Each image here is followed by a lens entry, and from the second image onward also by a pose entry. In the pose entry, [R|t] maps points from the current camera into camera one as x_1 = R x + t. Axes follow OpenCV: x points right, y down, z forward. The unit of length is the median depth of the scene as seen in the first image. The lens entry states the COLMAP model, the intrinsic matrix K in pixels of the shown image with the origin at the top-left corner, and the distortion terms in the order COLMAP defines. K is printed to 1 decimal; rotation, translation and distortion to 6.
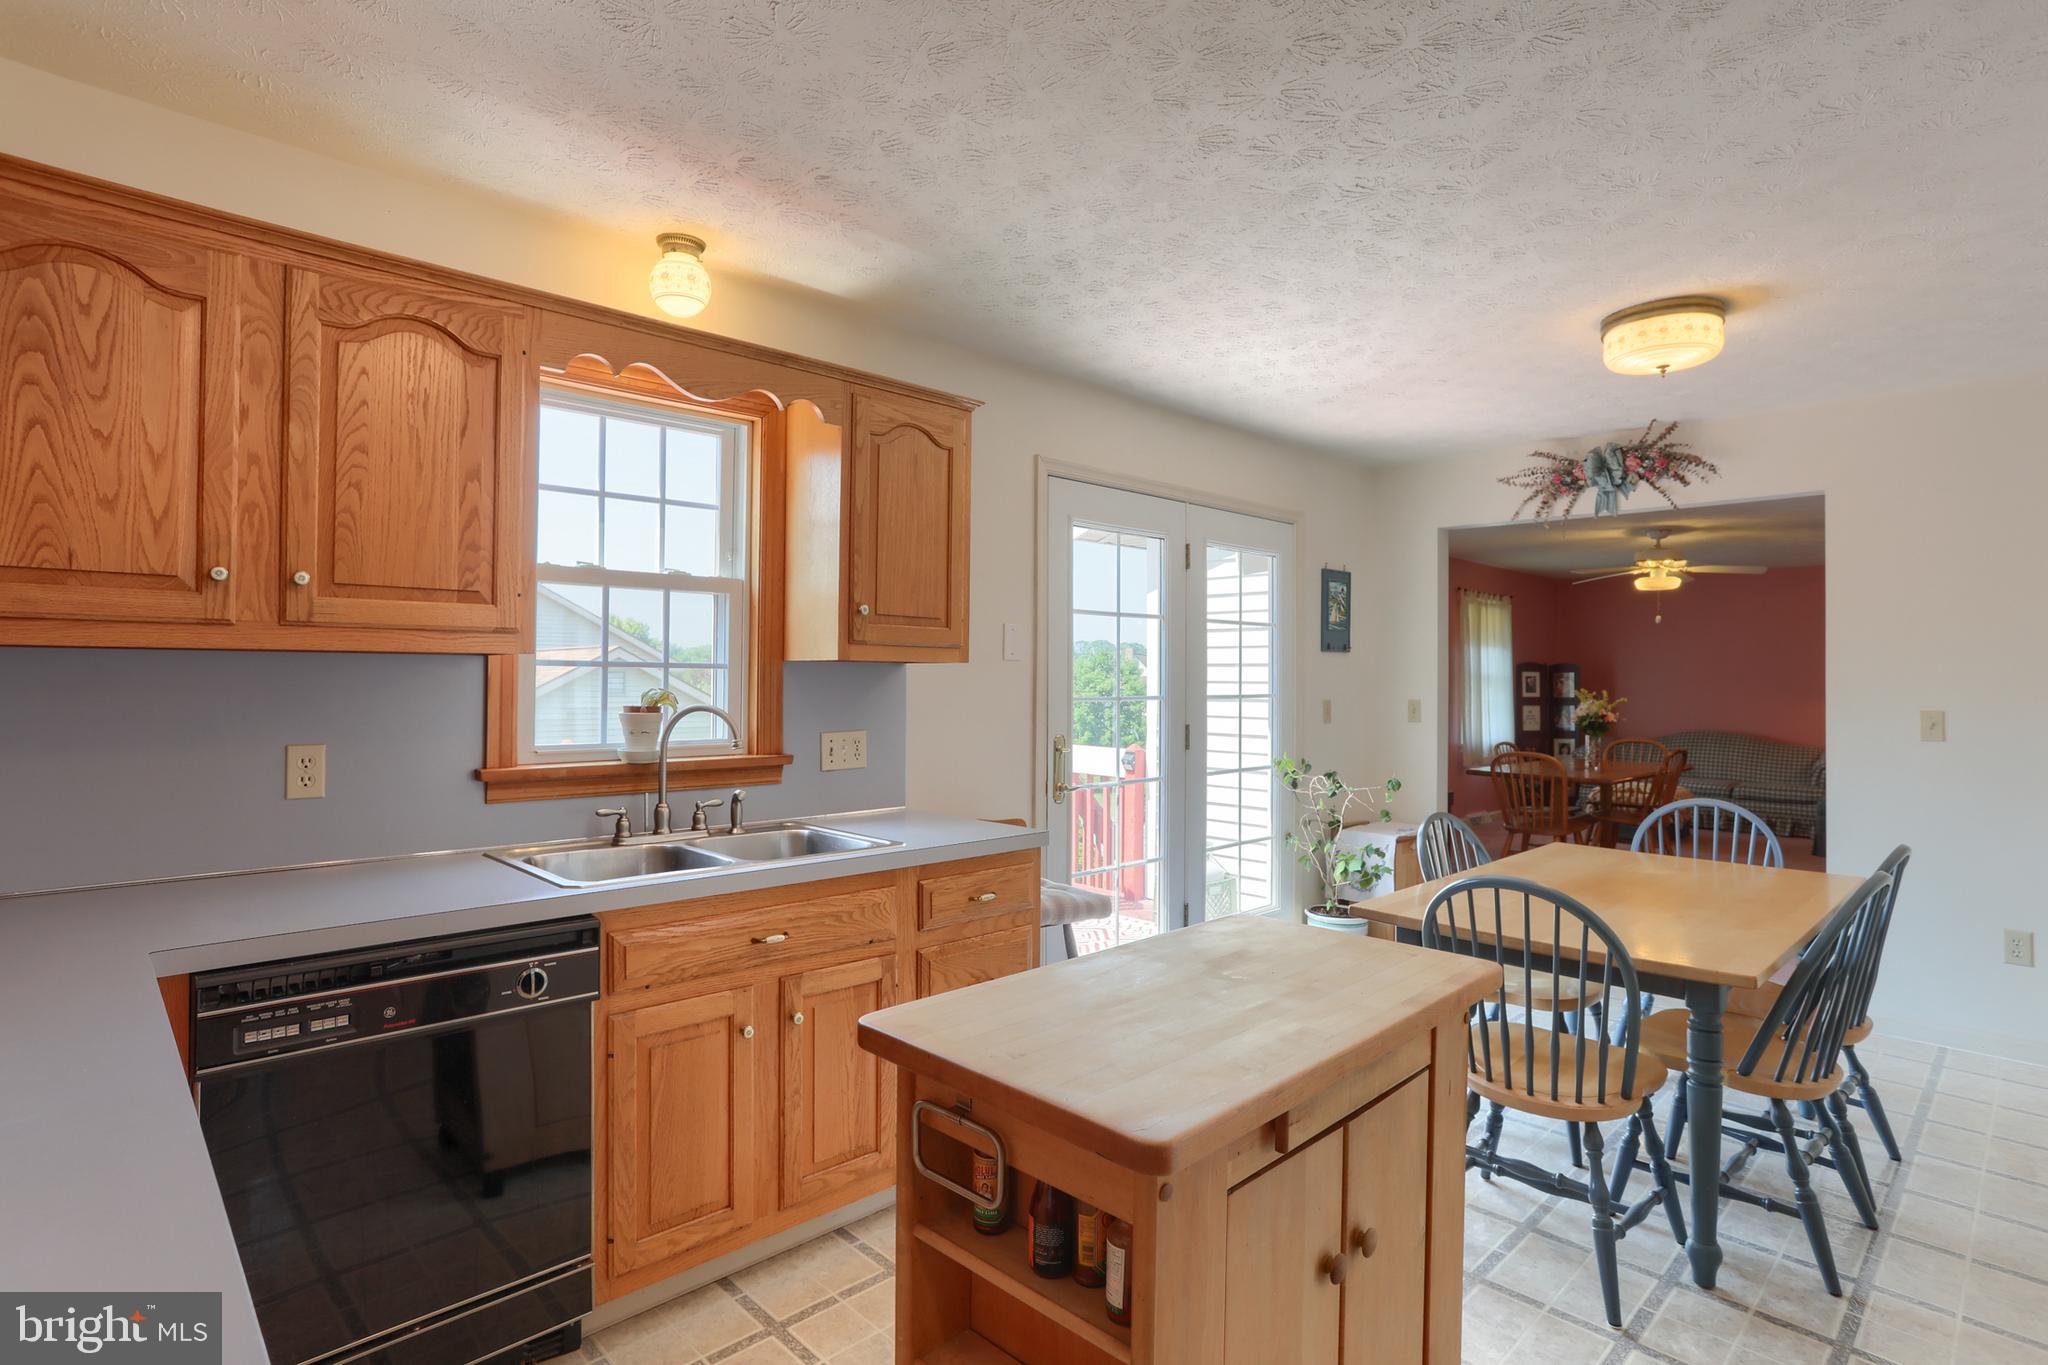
lens RADIAL K [[1019.2, 0, 1020.7], [0, 1019.2, 676.7], [0, 0, 1]] dist [-0.082213, 0.058333]
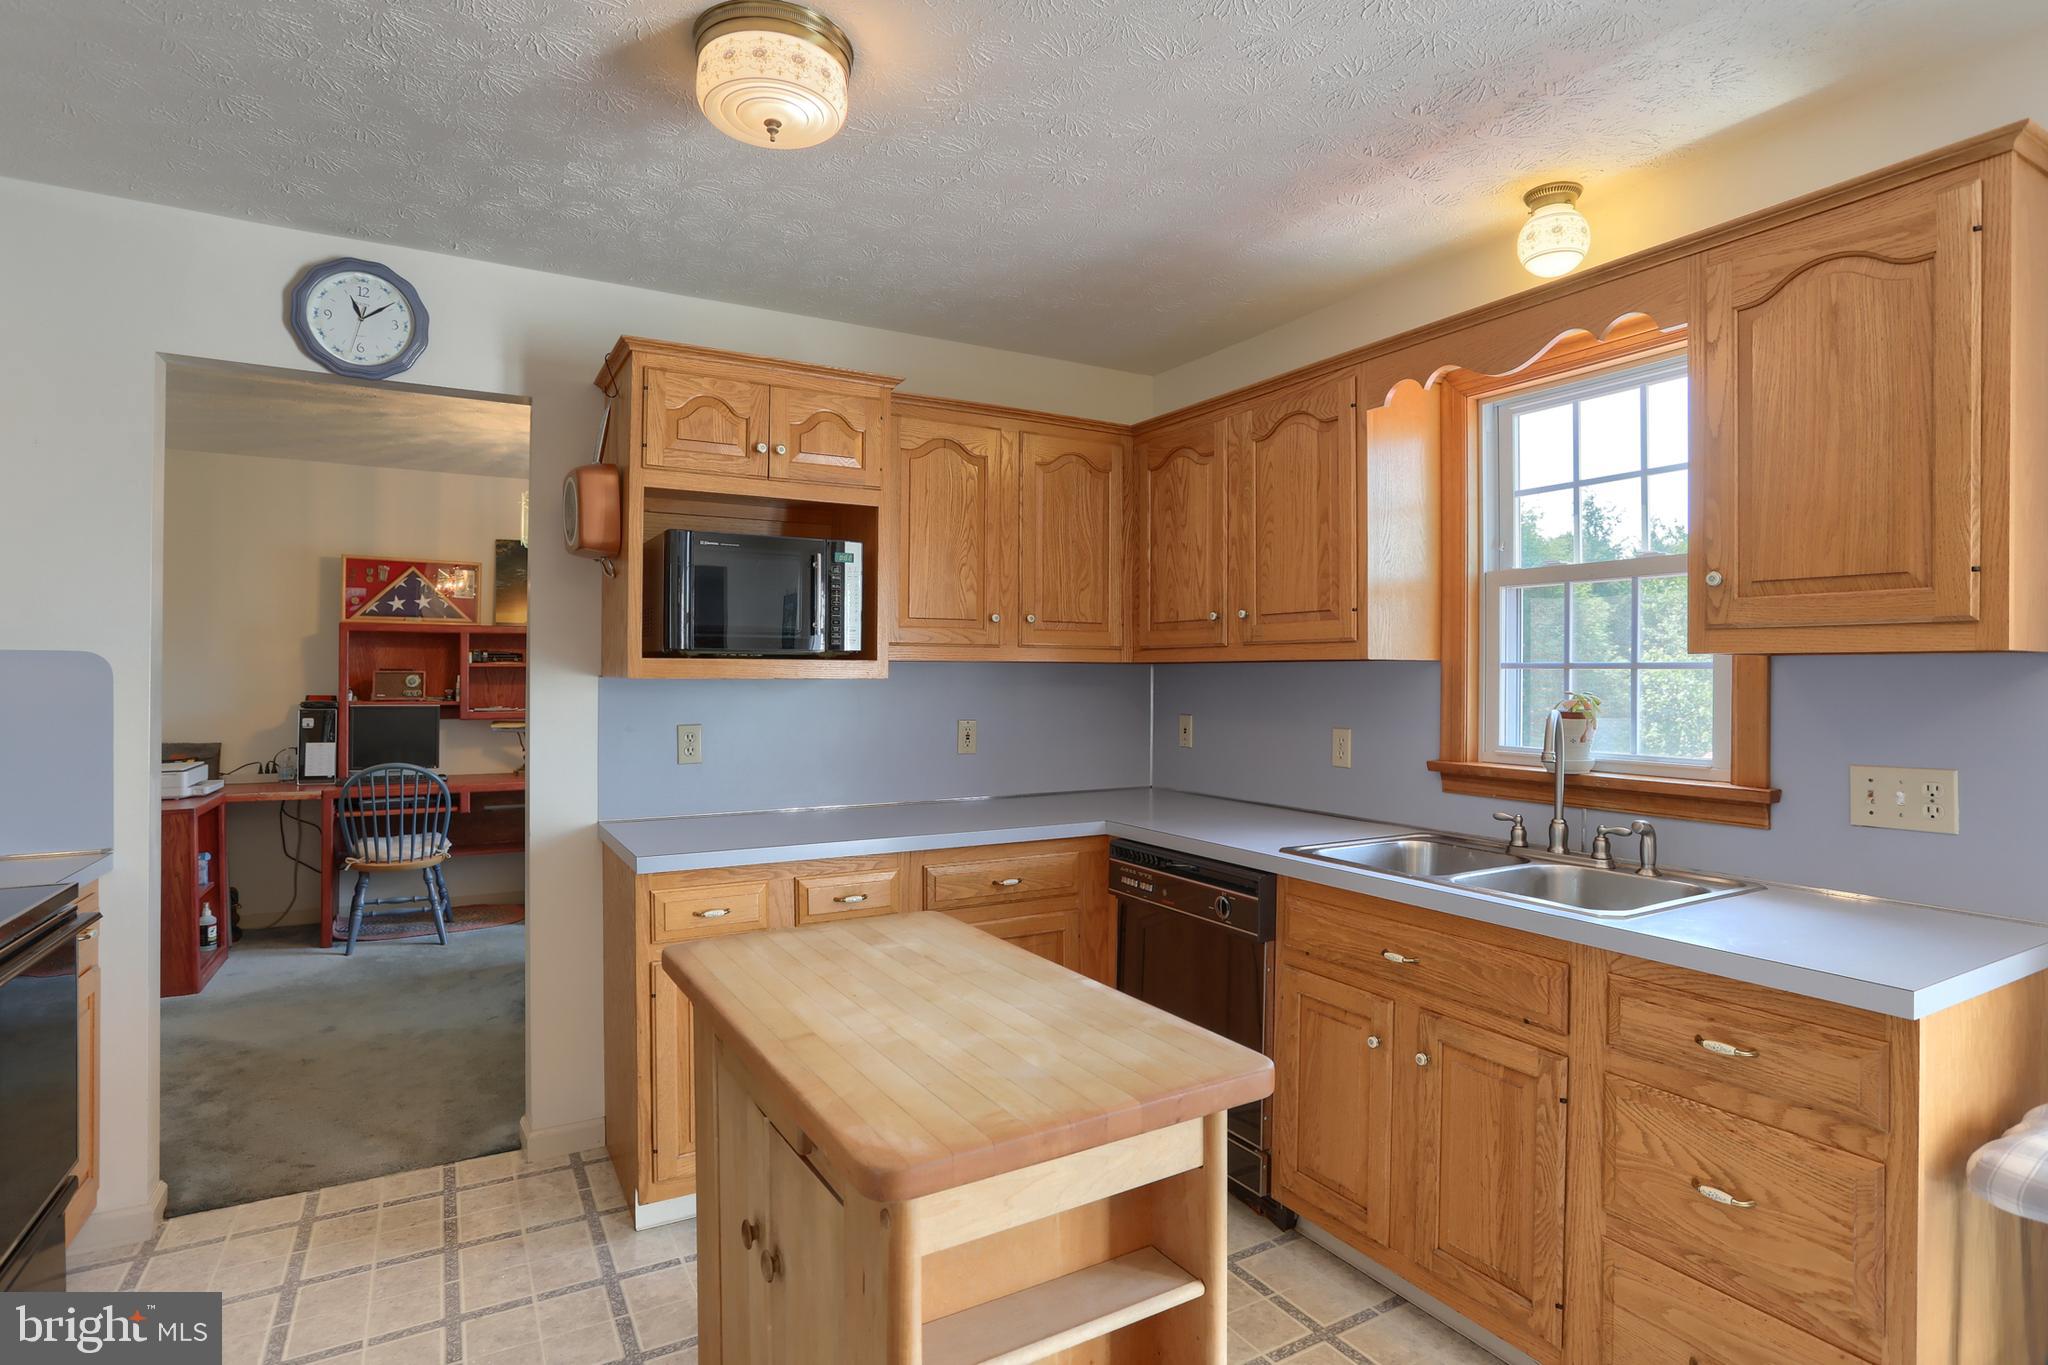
lens RADIAL K [[1061.5, 0, 1024.0], [0, 1061.5, 682.5], [0, 0, 1]] dist [-0.069594, 0.038869]
pose [[-0.241608, 0.001583, -0.970373, 0.724130], [-0.001908, 0.999996, 0.002106, 0.002915], [0.970372, 0.002360, -0.241604, 0.831905]]
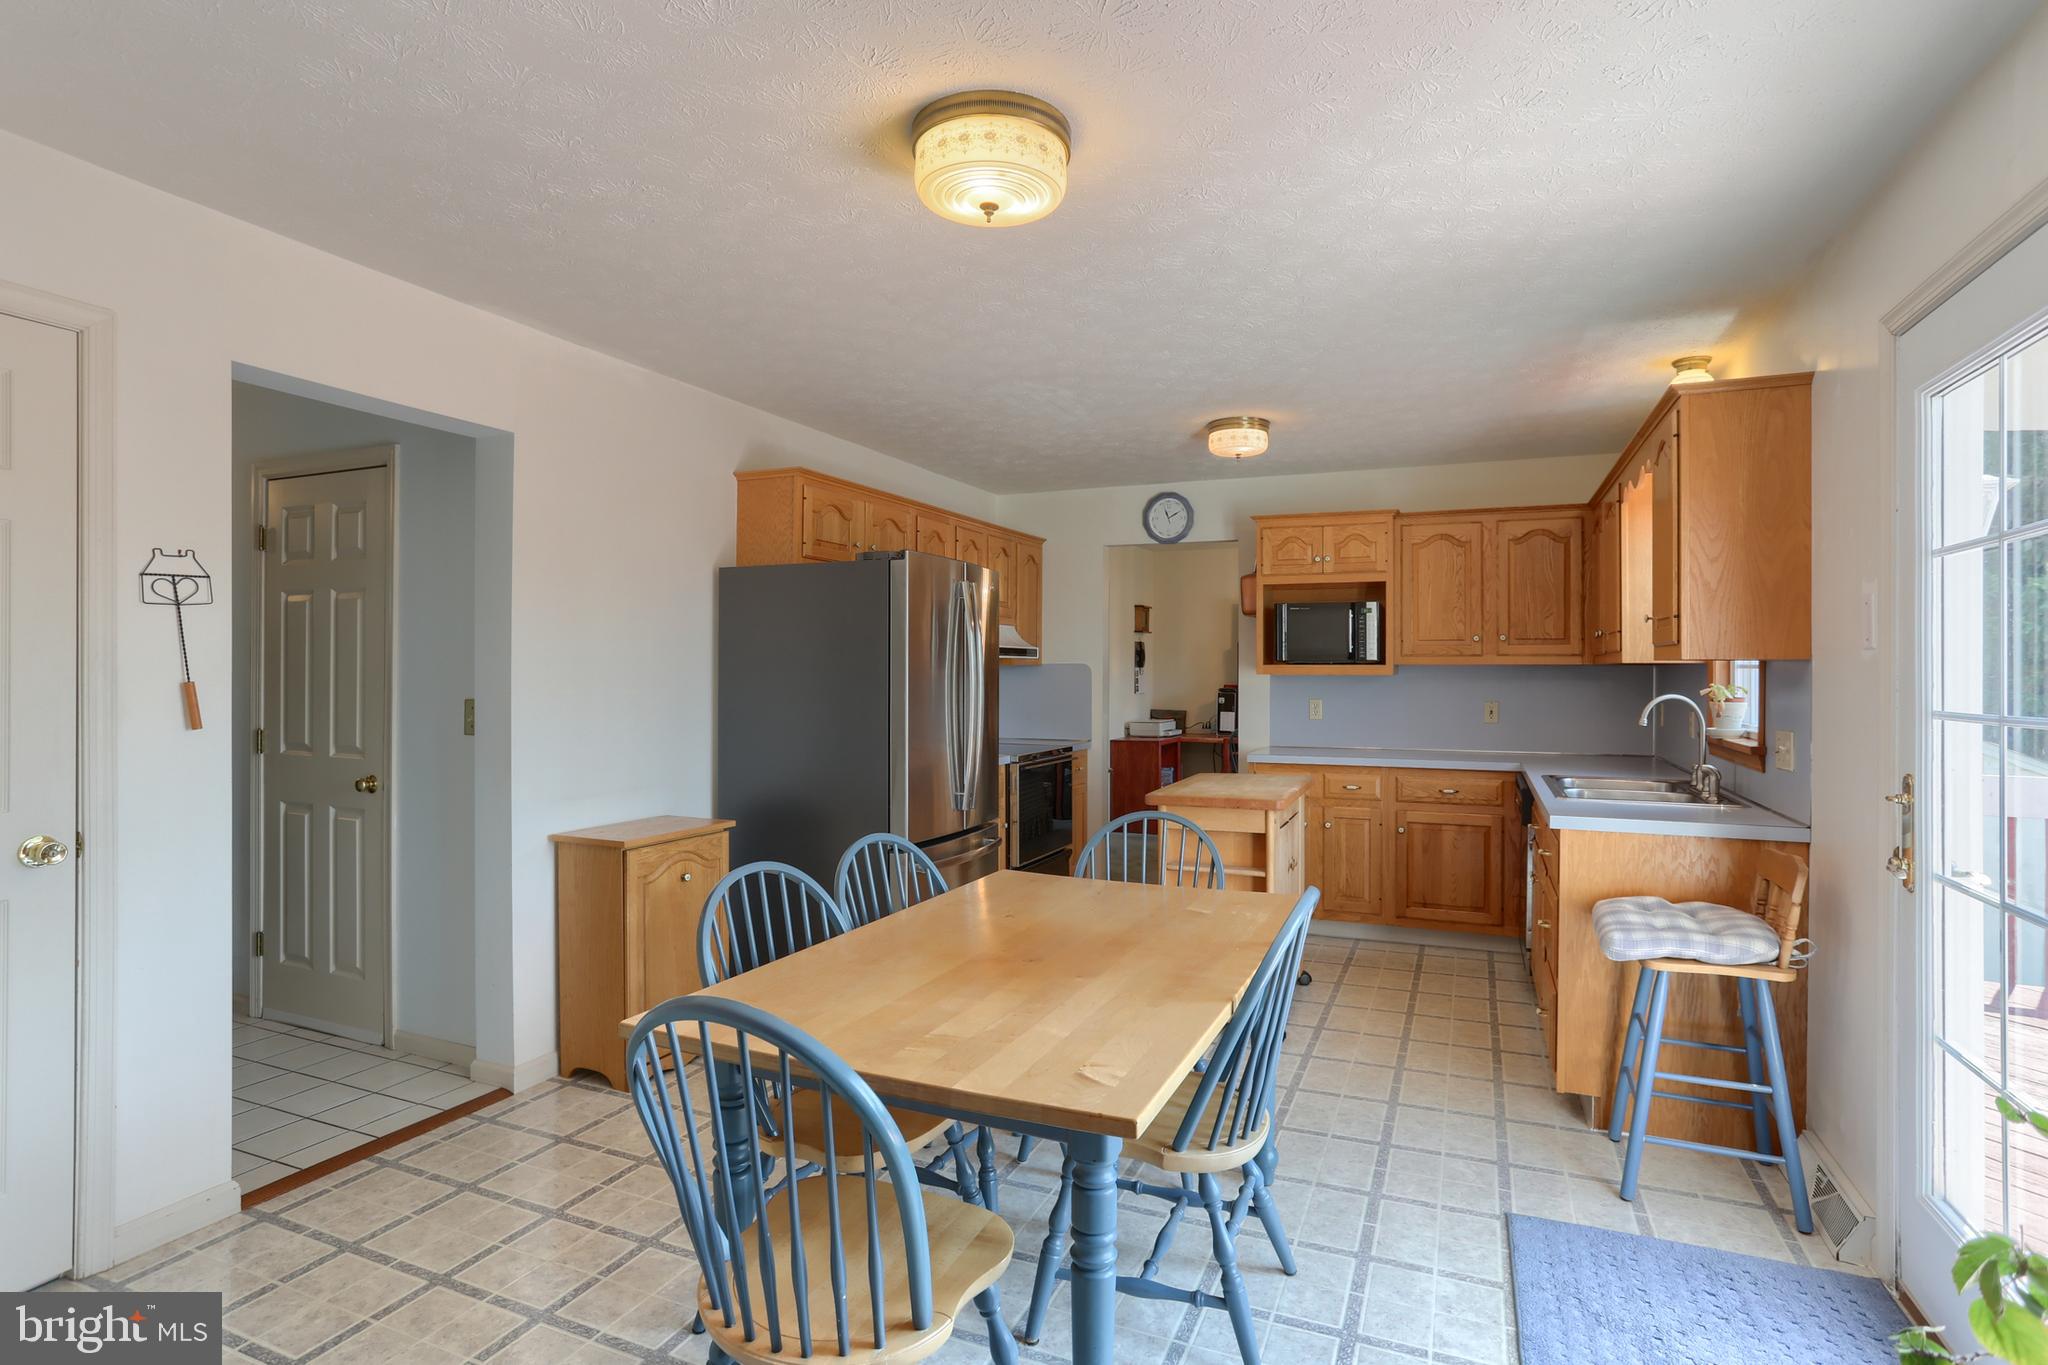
lens RADIAL K [[1019.2, 0, 1020.7], [0, 1019.2, 676.7], [0, 0, 1]] dist [-0.082213, 0.058333]
pose [[-0.925850, -0.005265, -0.377854, 1.096265], [-0.005843, 0.999983, 0.000381, 0.008825], [0.377846, 0.002561, -0.925865, 2.036383]]
